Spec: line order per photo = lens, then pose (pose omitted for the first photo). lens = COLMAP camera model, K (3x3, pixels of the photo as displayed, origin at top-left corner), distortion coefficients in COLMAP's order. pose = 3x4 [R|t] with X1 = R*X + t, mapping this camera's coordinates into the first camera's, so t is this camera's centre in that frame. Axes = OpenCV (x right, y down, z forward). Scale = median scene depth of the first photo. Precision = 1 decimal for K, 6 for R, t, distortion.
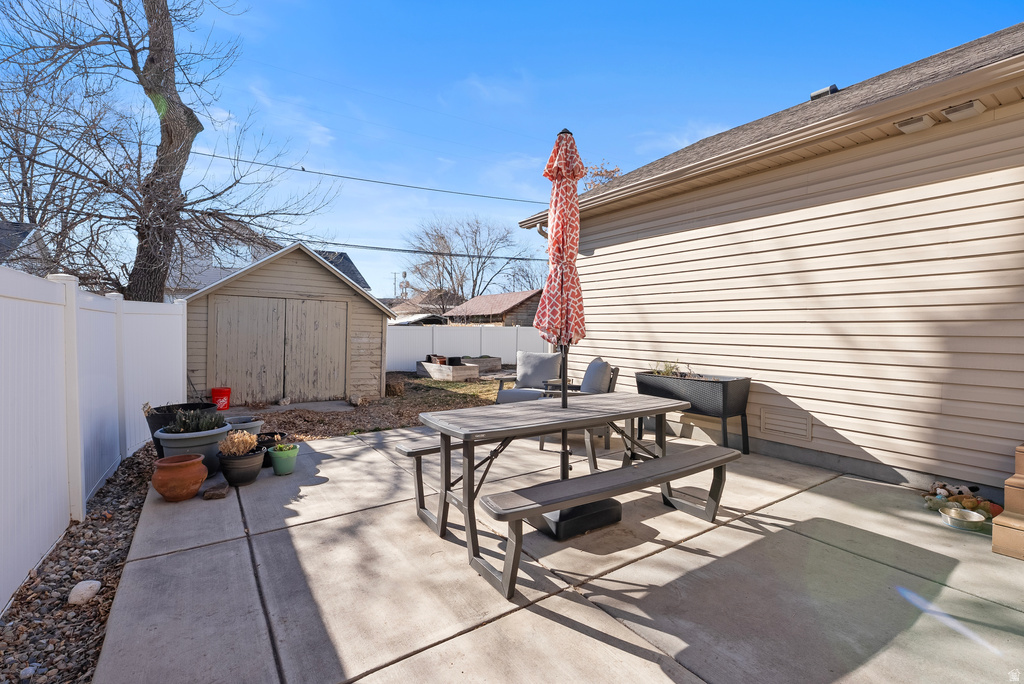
lens RADIAL K [[476.7, 0, 511.1], [0, 476.7, 339.3], [0, 0, 1]] dist [-0.010690, 0.000523]
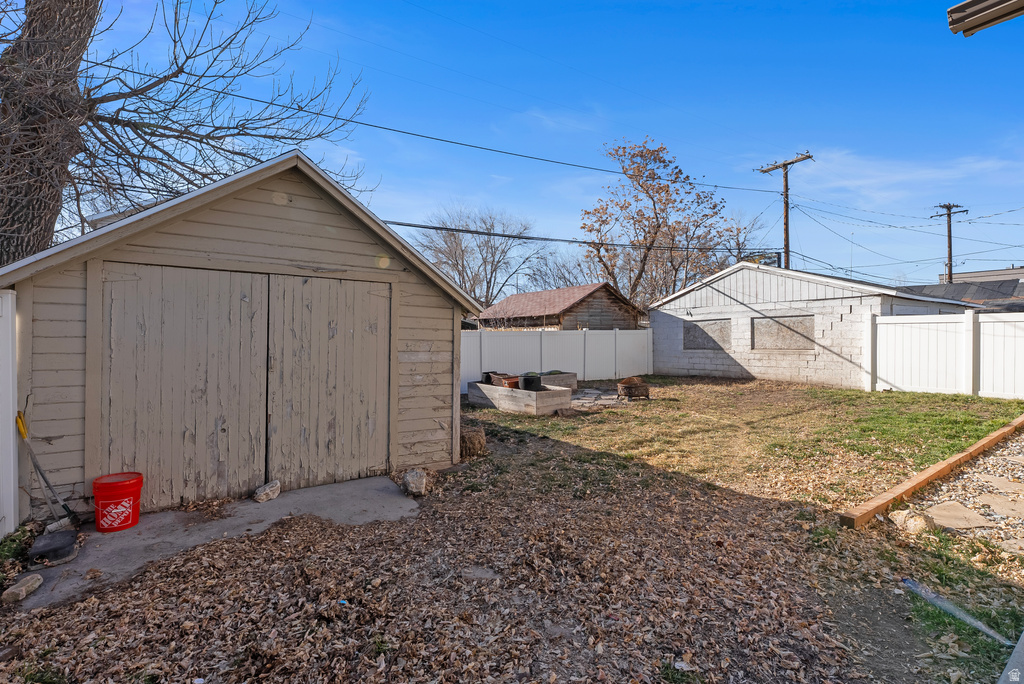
lens RADIAL K [[476.7, 0, 512.9], [0, 476.7, 340.3], [0, 0, 1]] dist [-0.010690, 0.000523]
pose [[0.999822, -0.015294, 0.011026, -0.213924], [0.015408, 0.999827, -0.010375, -0.009428], [-0.010865, 0.010543, 0.999885, 0.474493]]
